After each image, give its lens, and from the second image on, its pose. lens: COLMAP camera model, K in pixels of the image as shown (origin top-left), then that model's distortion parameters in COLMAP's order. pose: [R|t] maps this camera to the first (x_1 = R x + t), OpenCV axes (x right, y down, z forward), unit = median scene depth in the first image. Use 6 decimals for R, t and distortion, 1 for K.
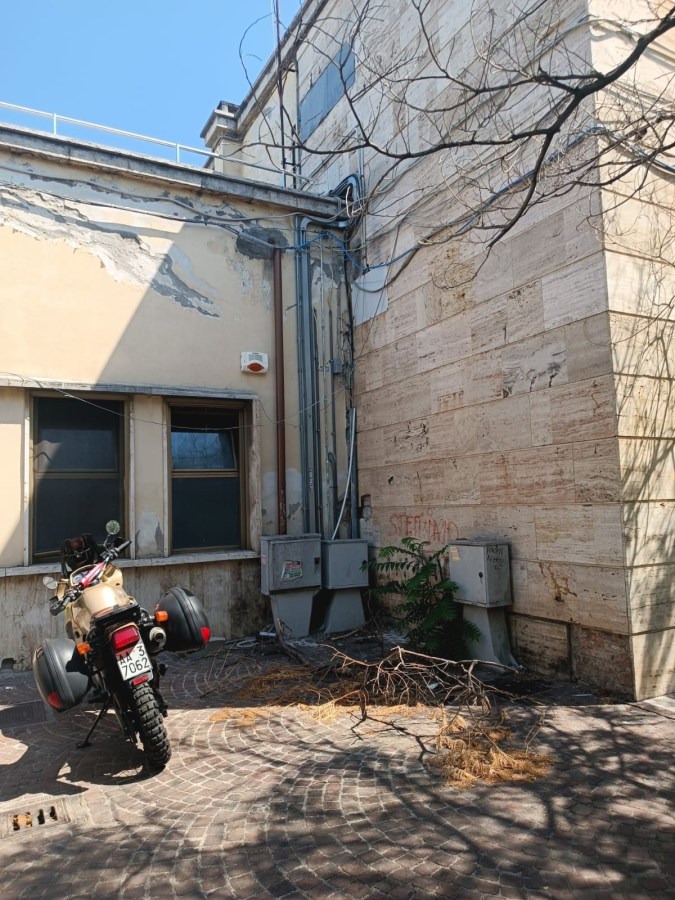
lens RADIAL K [[638.5, 0, 337.5], [0, 638.5, 450.0], [0, 0, 1]] dist [0.028961, -0.026652]
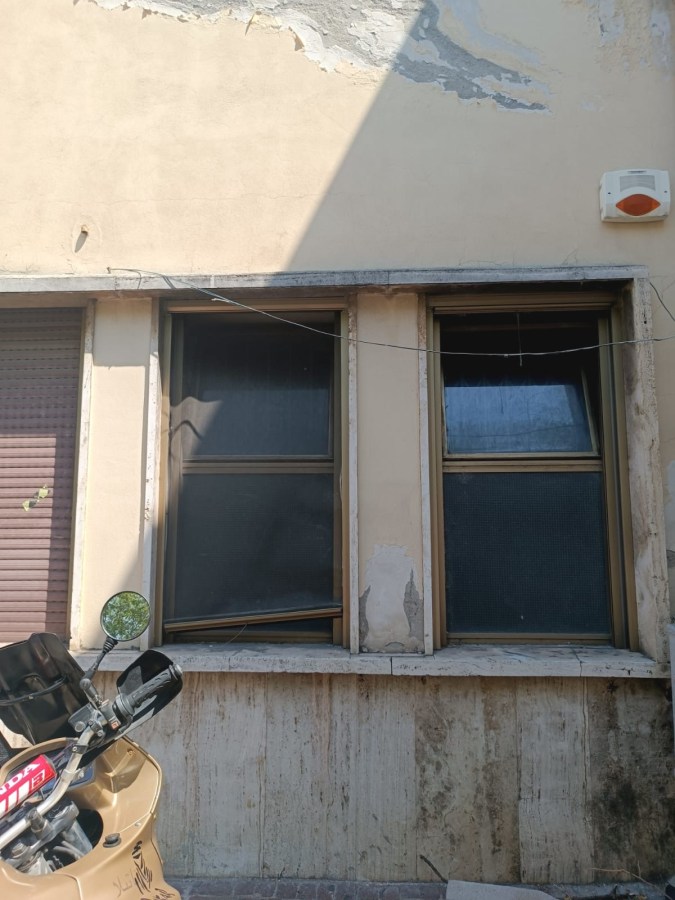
lens RADIAL K [[638.5, 0, 337.5], [0, 638.5, 450.0], [0, 0, 1]] dist [0.028961, -0.026652]
pose [[0.857940, -0.029005, -0.512930, -0.090587], [0.017978, 0.999489, -0.026448, 0.038007], [0.513435, 0.013470, 0.858023, 0.571509]]
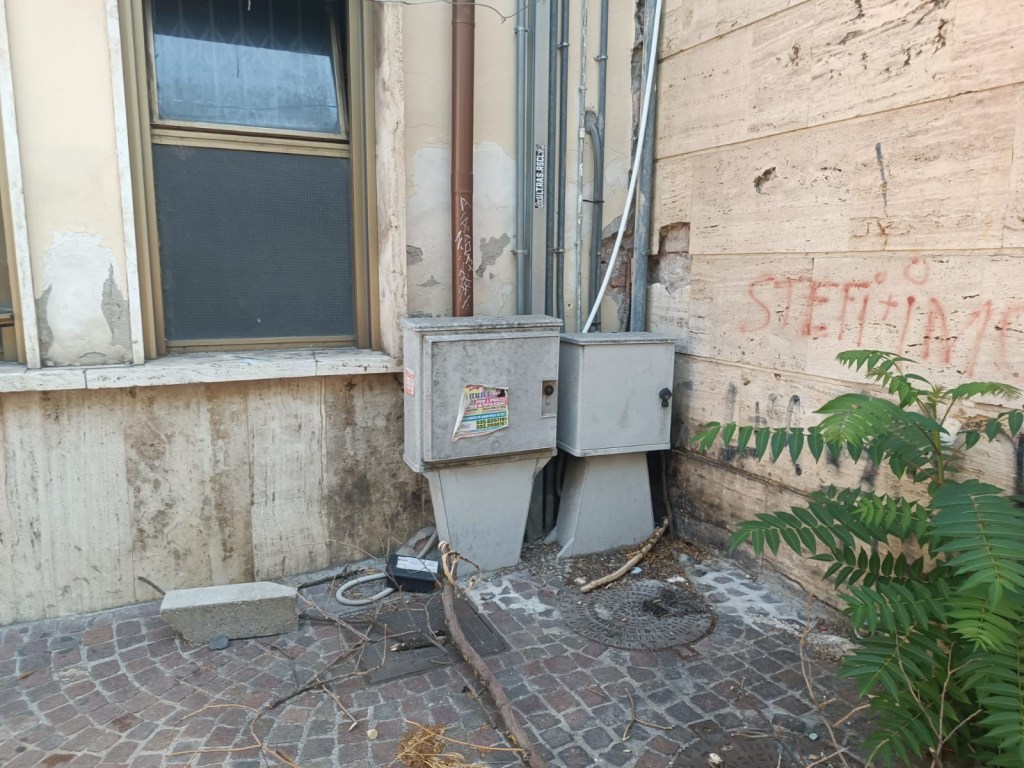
lens RADIAL K [[726.5, 0, 512.0], [0, 726.5, 384.0], [0, 0, 1]] dist [0.028961, -0.026652]
pose [[0.998206, 0.048619, -0.034938, -0.039249], [-0.038737, 0.969427, 0.242301, 0.066515], [0.045651, -0.240513, 0.969572, 0.580198]]
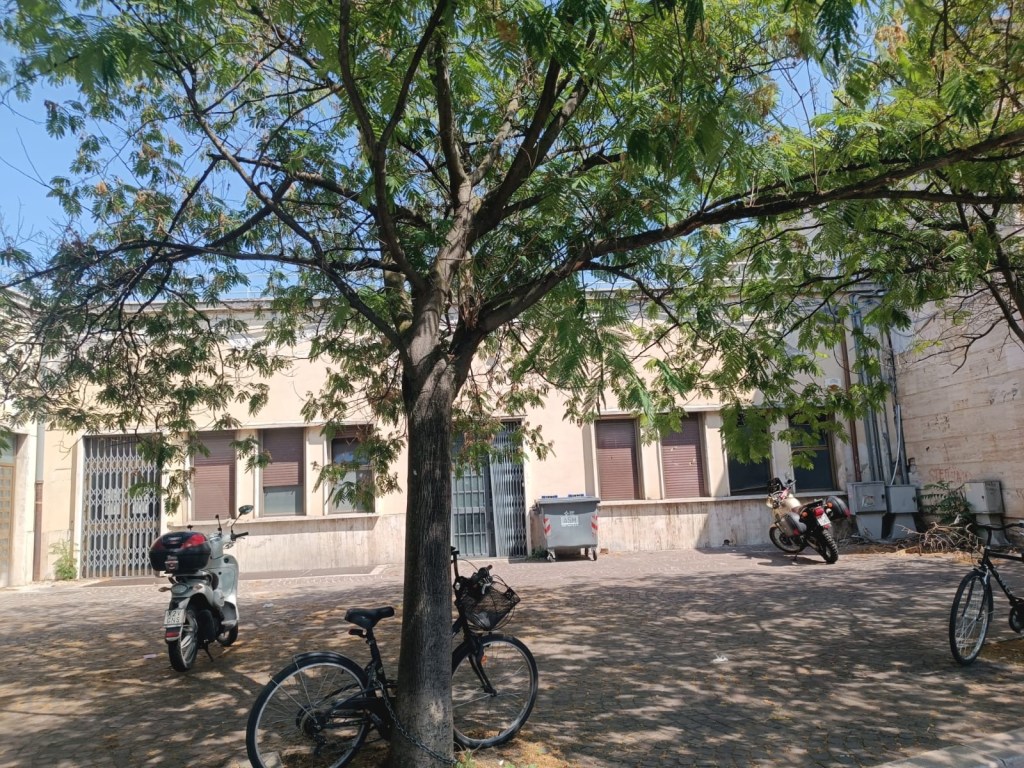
lens RADIAL K [[754.1, 0, 512.6], [0, 754.1, 372.2], [0, 0, 1]] dist [0.030783, -0.023958]
pose [[0.909468, -0.072877, -0.409337, -0.080107], [0.050989, 0.996637, -0.064151, -0.084387], [0.412636, 0.037472, 0.910125, -1.331302]]
